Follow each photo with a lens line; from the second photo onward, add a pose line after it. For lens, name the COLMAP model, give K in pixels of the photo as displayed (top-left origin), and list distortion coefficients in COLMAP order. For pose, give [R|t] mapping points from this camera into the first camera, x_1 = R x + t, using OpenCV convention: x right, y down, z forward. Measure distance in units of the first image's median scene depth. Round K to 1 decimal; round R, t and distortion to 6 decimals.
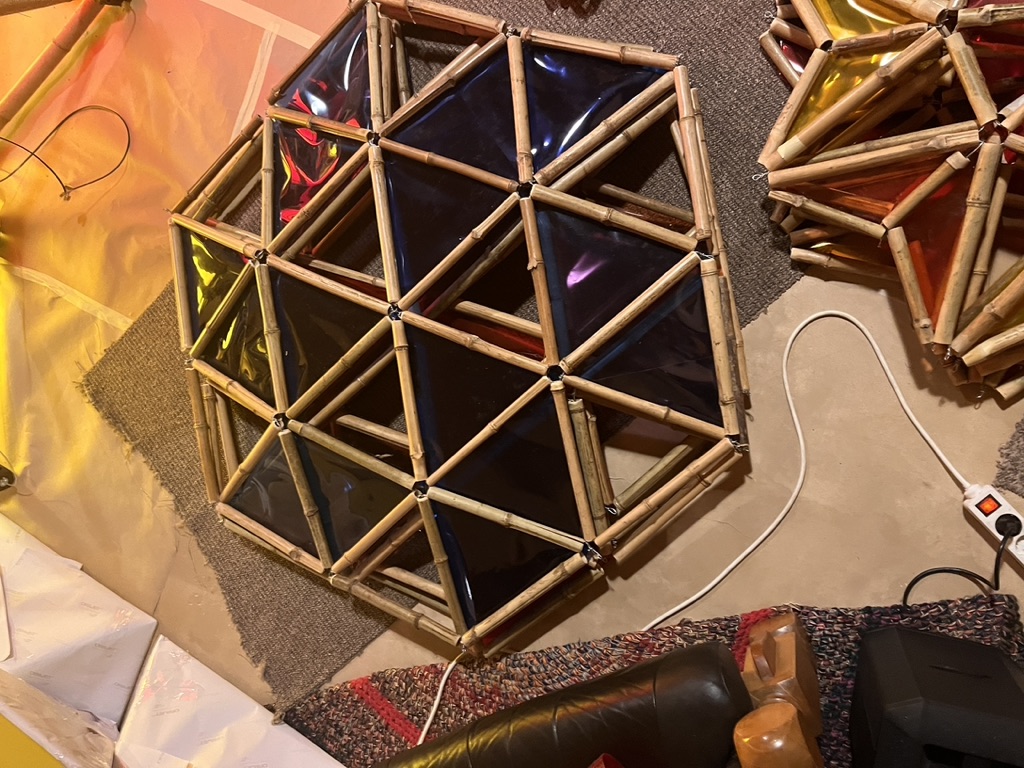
lens RADIAL K [[779.0, 0, 524.2], [0, 779.0, 396.8], [0, 0, 1]] dist [0.042026, -0.038388]
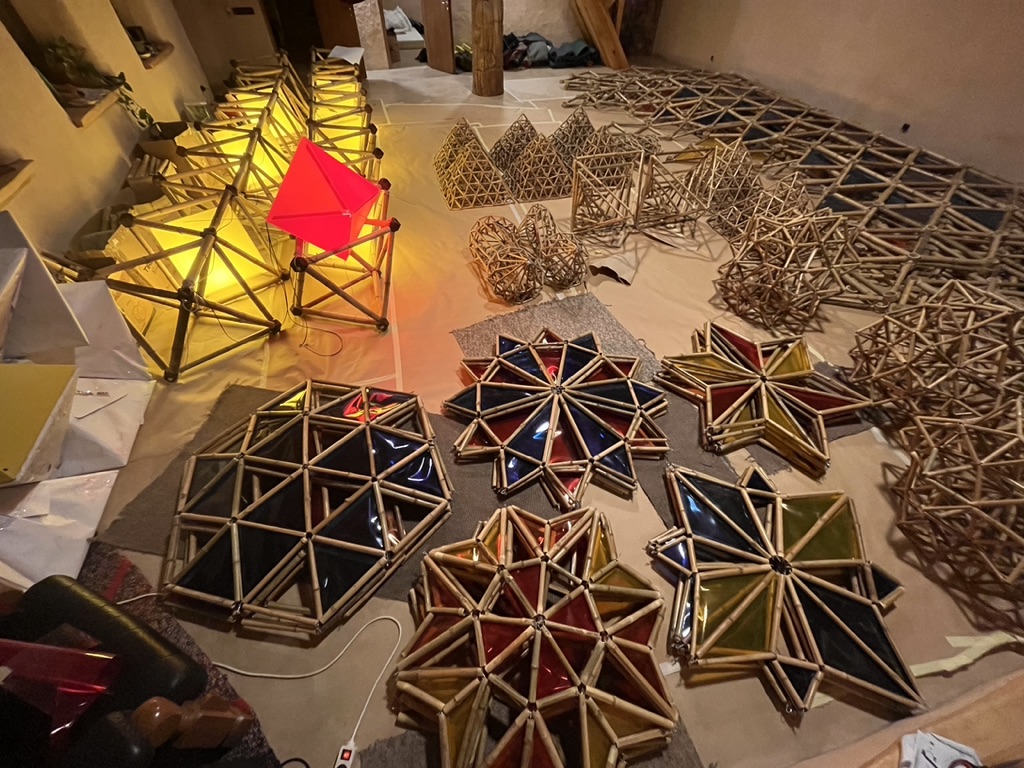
lens RADIAL K [[415.2, 0, 508.7], [0, 415.2, 385.2], [0, 0, 1]] dist [-0.003530, -0.000280]
pose [[0.607911, 0.760460, -0.228353, 0.323911], [-0.761881, 0.477694, -0.437432, -0.149074], [-0.223567, 0.439897, 0.869775, -0.381527]]
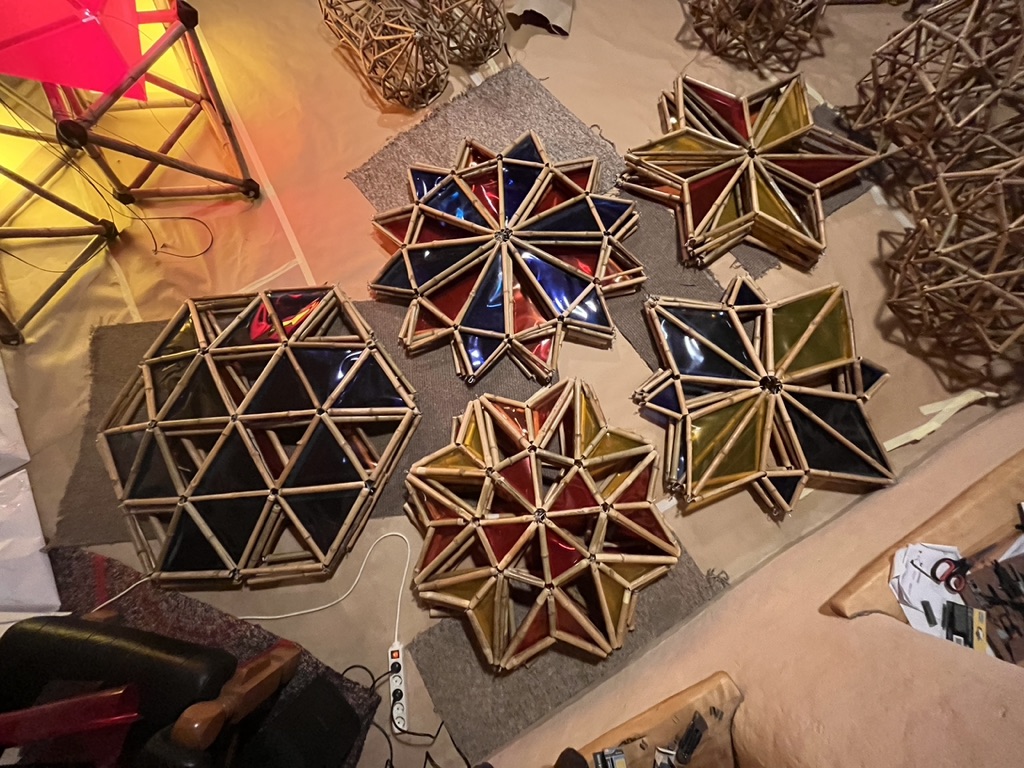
lens RADIAL K [[415.2, 0, 508.4], [0, 415.2, 386.9], [0, 0, 1]] dist [-0.003530, -0.000280]
pose [[0.784579, 0.599296, 0.159000, 0.176326], [-0.573184, 0.798831, -0.182564, -0.389941], [-0.236424, 0.052100, 0.970252, -0.229529]]
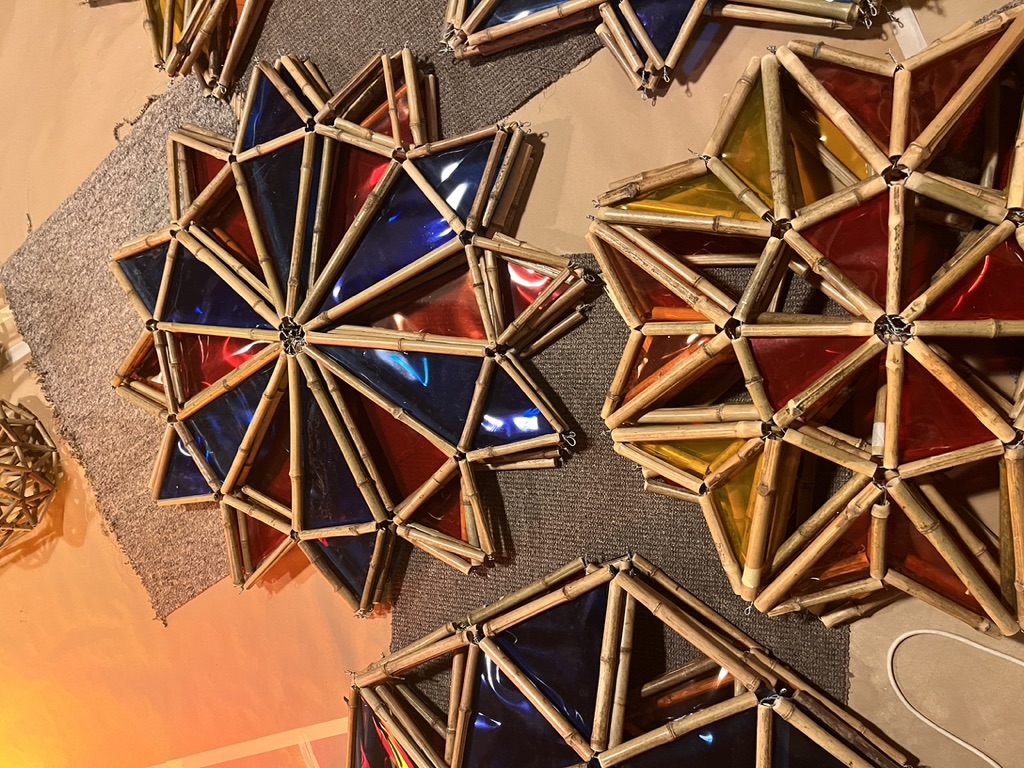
lens RADIAL K [[779.0, 0, 523.7], [0, 779.0, 387.3], [0, 0, 1]] dist [0.042026, -0.038388]
pose [[0.703564, -0.709957, 0.030977, 0.243237], [0.692616, 0.675321, -0.253426, -0.386151], [0.159002, 0.199757, 0.966859, -0.098294]]
